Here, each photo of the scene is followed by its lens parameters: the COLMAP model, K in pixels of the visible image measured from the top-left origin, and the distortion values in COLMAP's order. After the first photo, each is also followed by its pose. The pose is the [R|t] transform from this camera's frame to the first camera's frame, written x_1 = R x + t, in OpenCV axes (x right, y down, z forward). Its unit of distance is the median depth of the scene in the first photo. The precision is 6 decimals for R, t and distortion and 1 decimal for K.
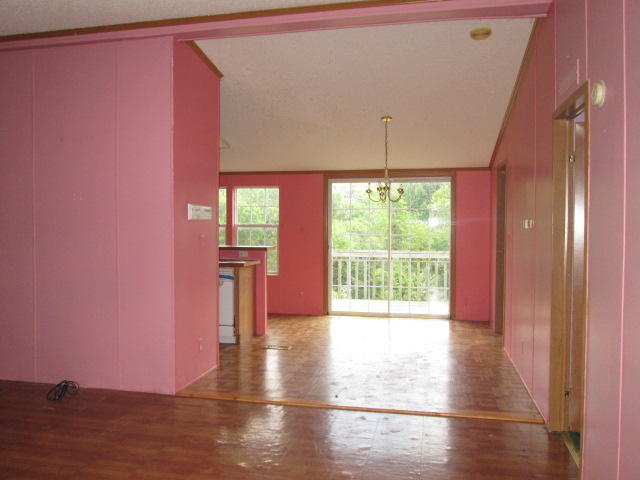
lens RADIAL K [[531.7, 0, 318.2], [0, 531.7, 237.6], [0, 0, 1]] dist [-0.041871, 0.013696]
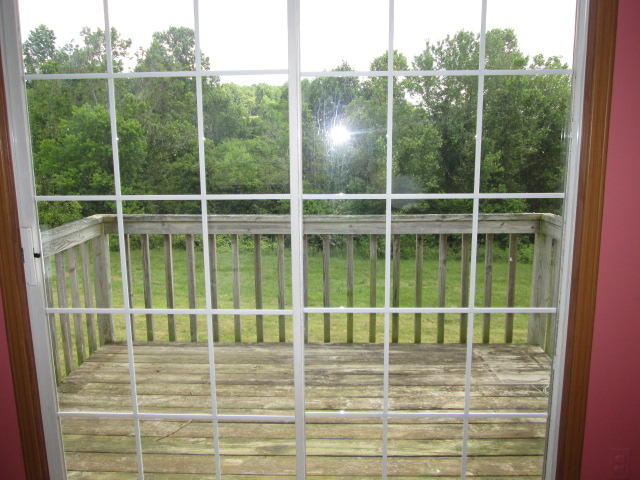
lens RADIAL K [[531.7, 0, 318.2], [0, 531.7, 237.6], [0, 0, 1]] dist [-0.041871, 0.013696]
pose [[0.984791, -0.040540, 0.168949, 0.095279], [0.014389, 0.988087, 0.153221, -0.022179], [-0.173148, -0.148460, 0.973642, 0.704267]]
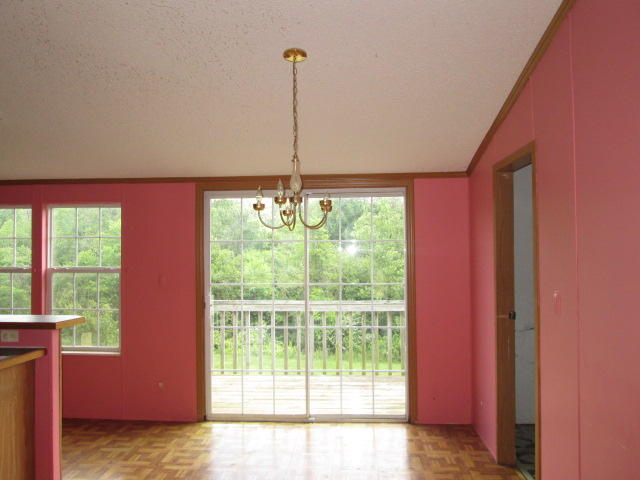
lens RADIAL K [[531.7, 0, 318.2], [0, 531.7, 237.6], [0, 0, 1]] dist [-0.041871, 0.013696]
pose [[0.988934, -0.007181, 0.148180, 0.057968], [0.015017, 0.998543, -0.051834, -0.025789], [-0.147592, 0.053485, 0.987601, 0.397095]]
